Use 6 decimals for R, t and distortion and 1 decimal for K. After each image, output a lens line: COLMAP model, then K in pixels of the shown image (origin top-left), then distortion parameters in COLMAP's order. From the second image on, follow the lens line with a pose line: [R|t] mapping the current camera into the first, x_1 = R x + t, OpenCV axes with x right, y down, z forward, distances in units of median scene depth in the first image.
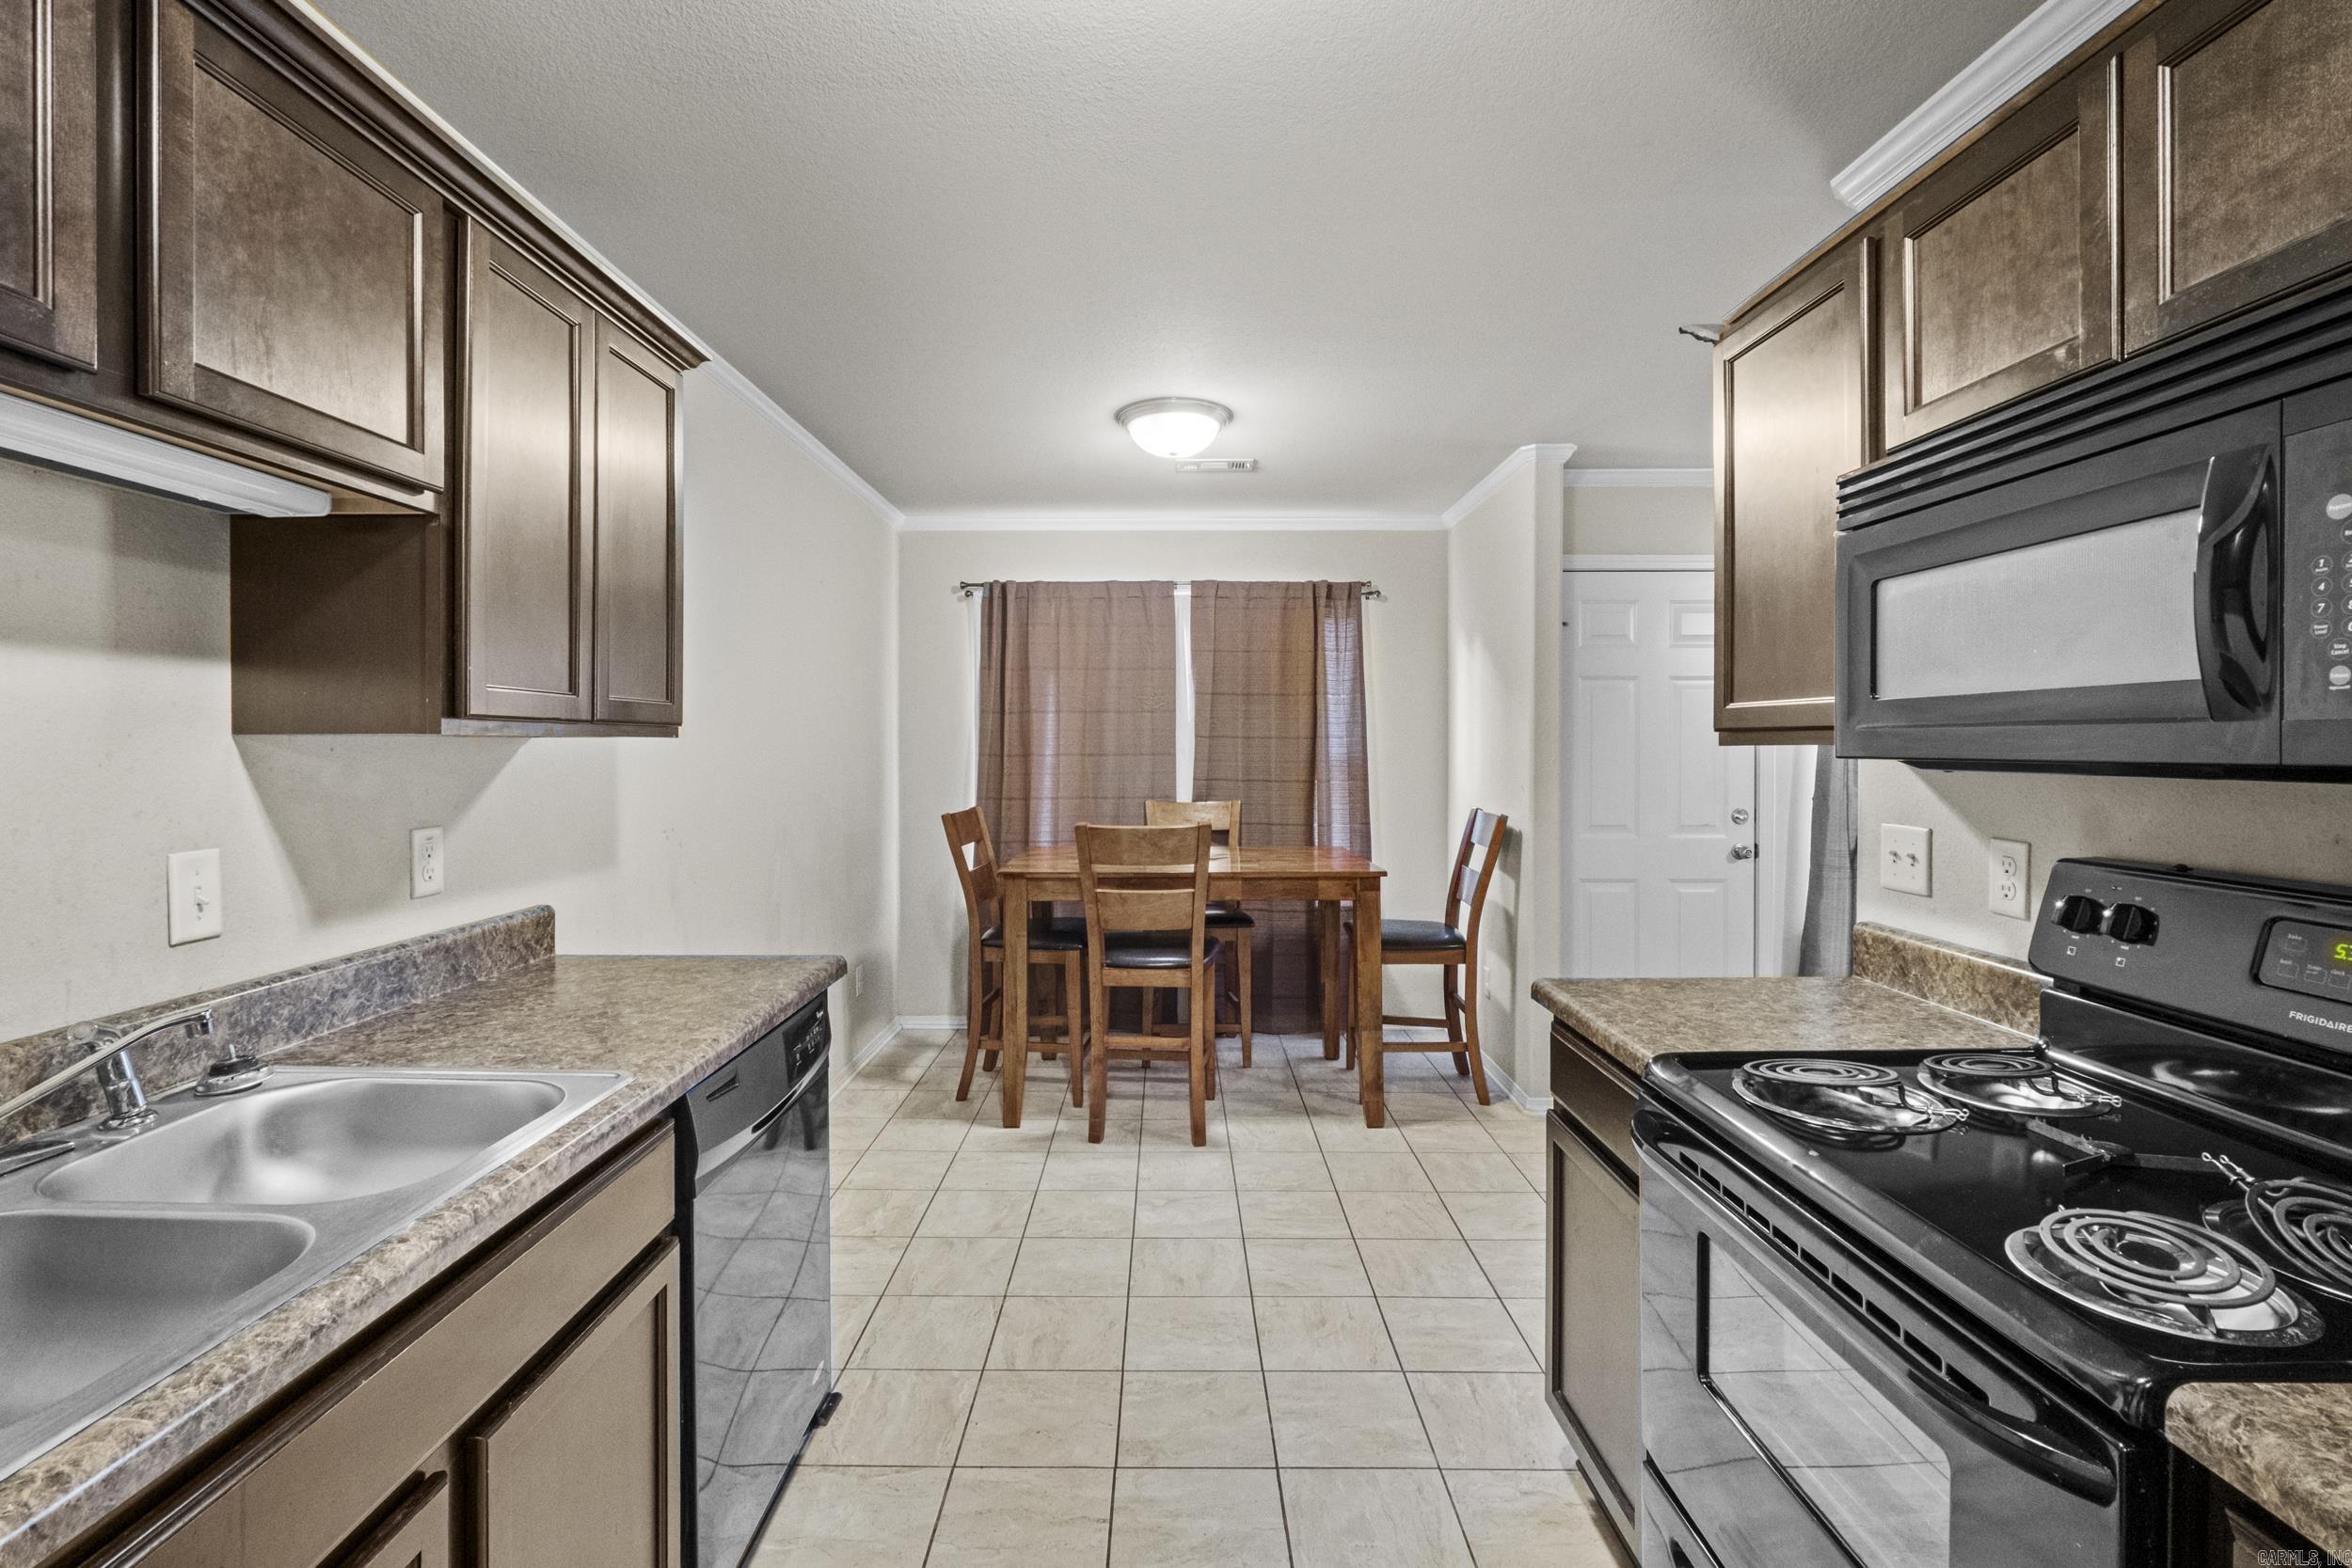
lens RADIAL K [[1041.7, 0, 1176.0], [0, 1041.7, 784.0], [0, 0, 1]] dist [-0.000559, -0.000029]
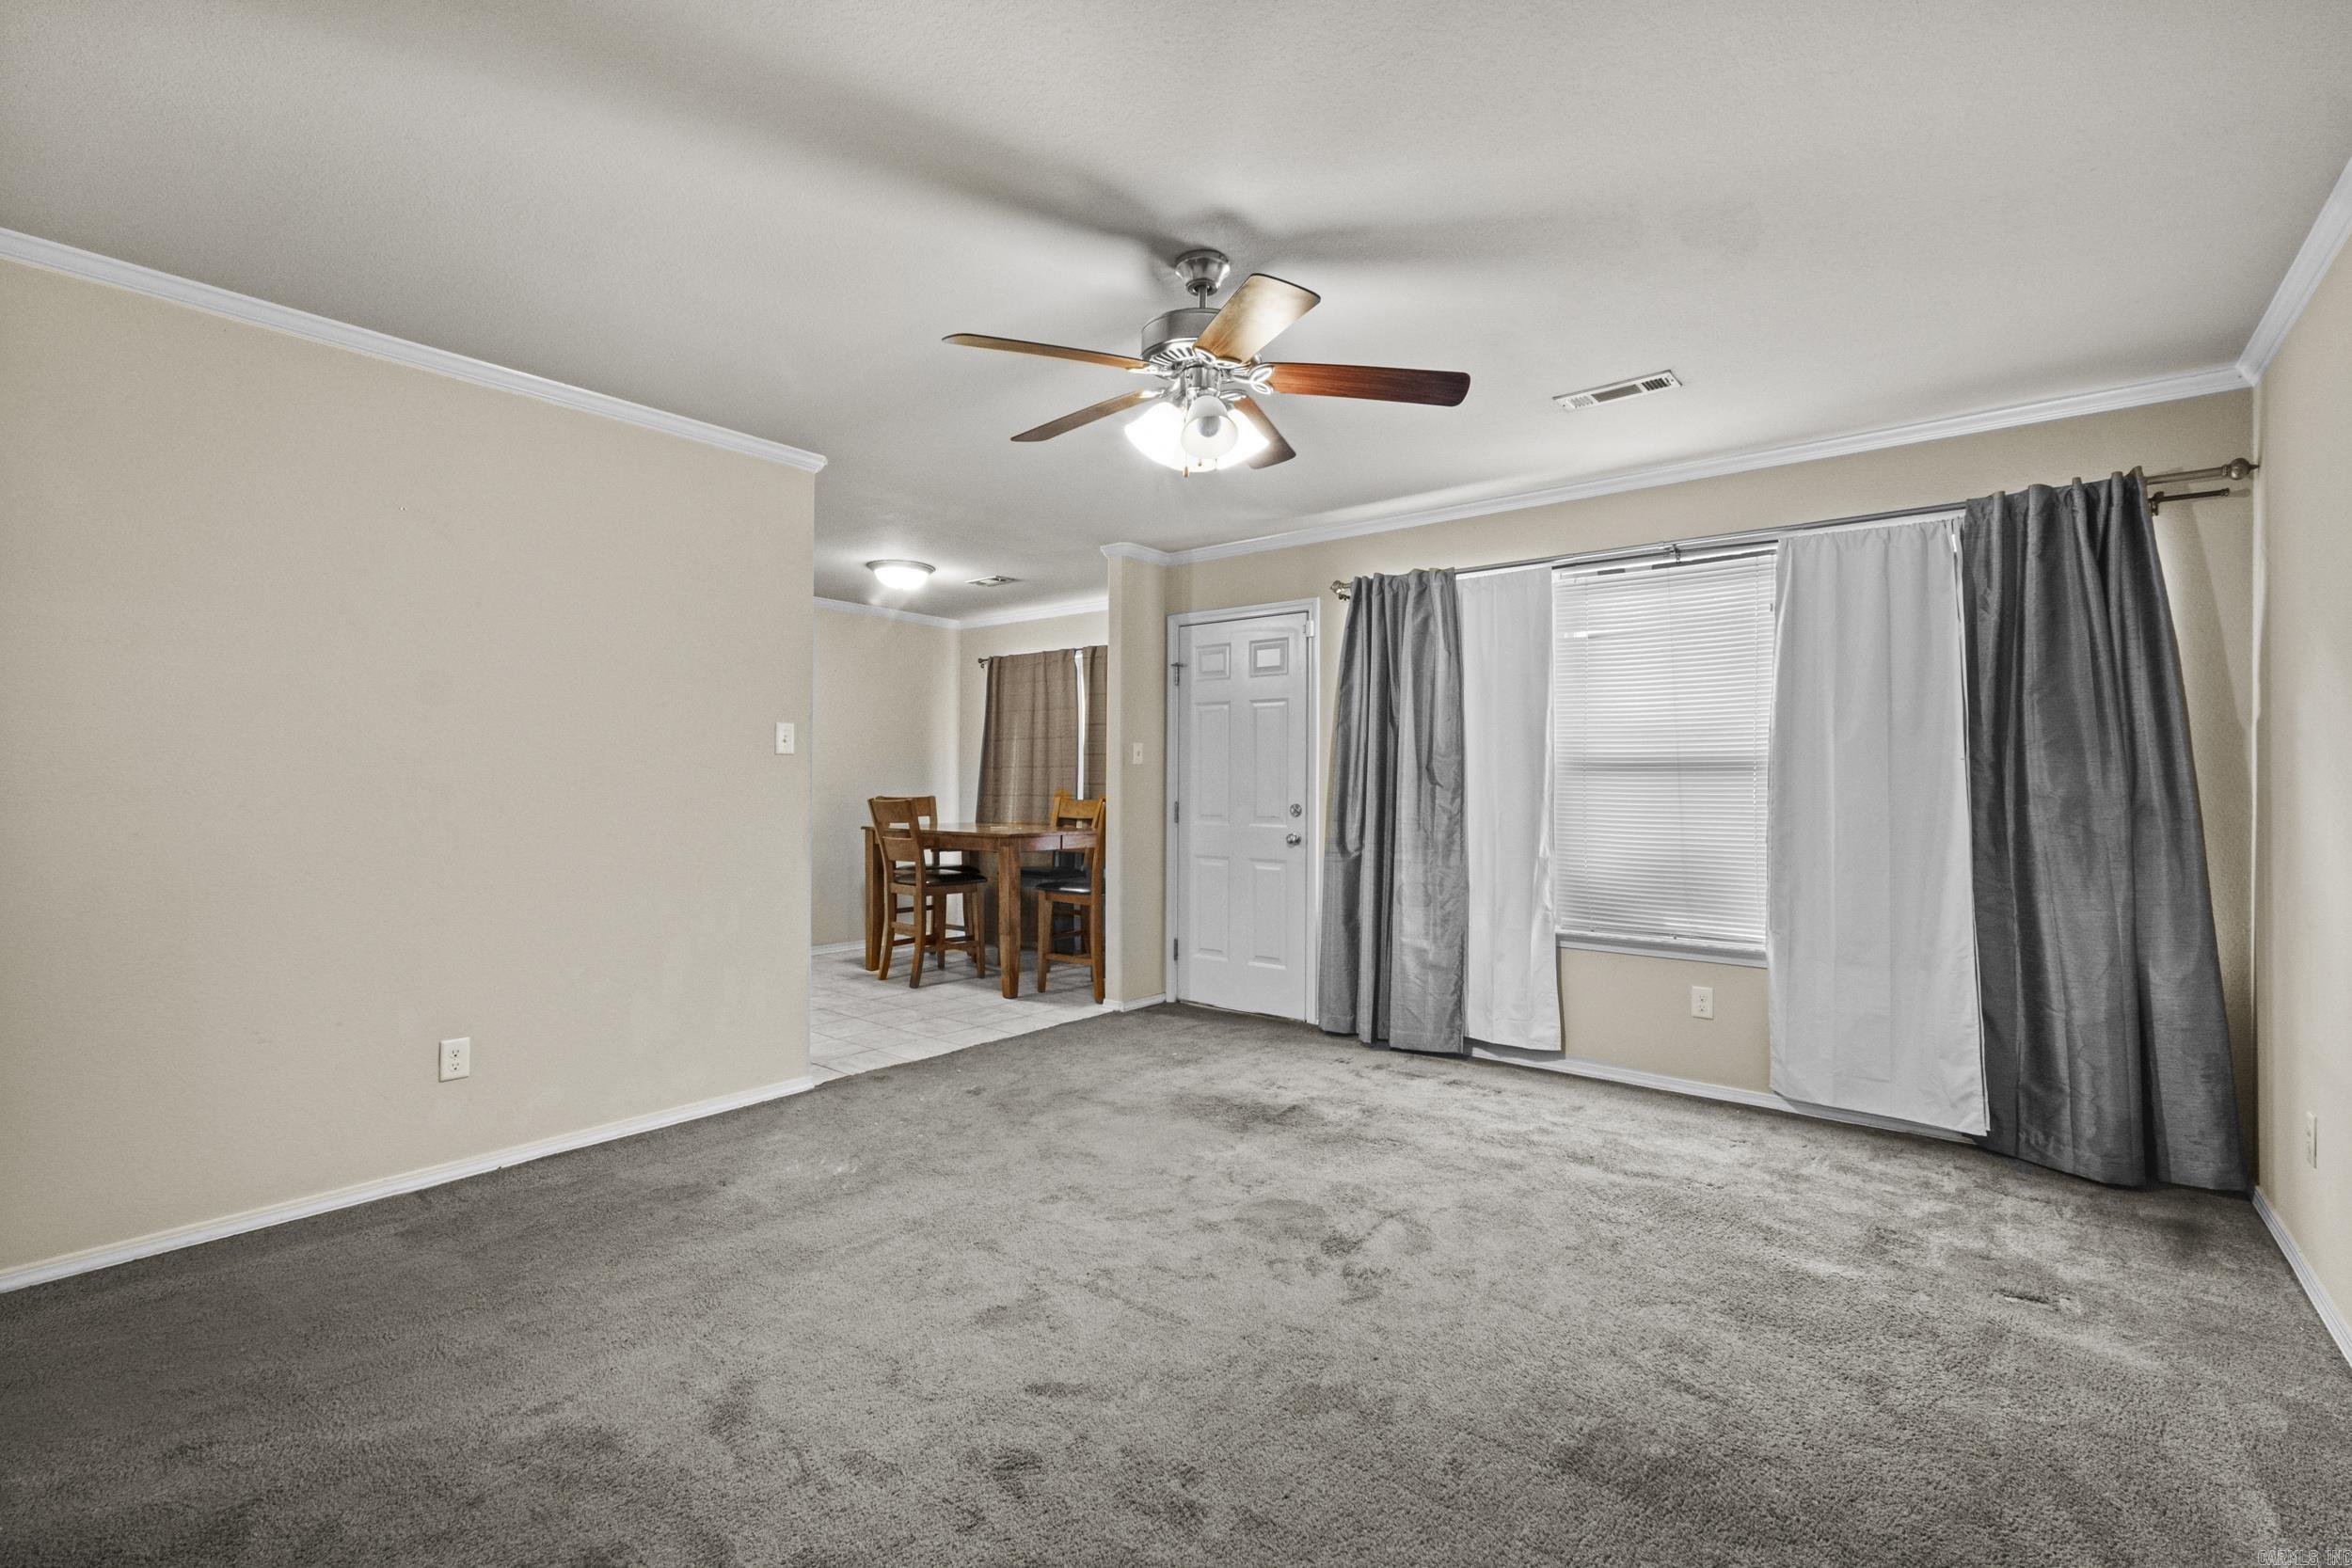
lens RADIAL K [[1041.7, 0, 1176.0], [0, 1041.7, 784.0], [0, 0, 1]] dist [-0.000559, -0.000029]
pose [[0.781489, 0.010491, -0.623831, 1.043160], [-0.027823, 0.999450, -0.018046, 0.021507], [0.623298, 0.031460, 0.781351, -0.065044]]
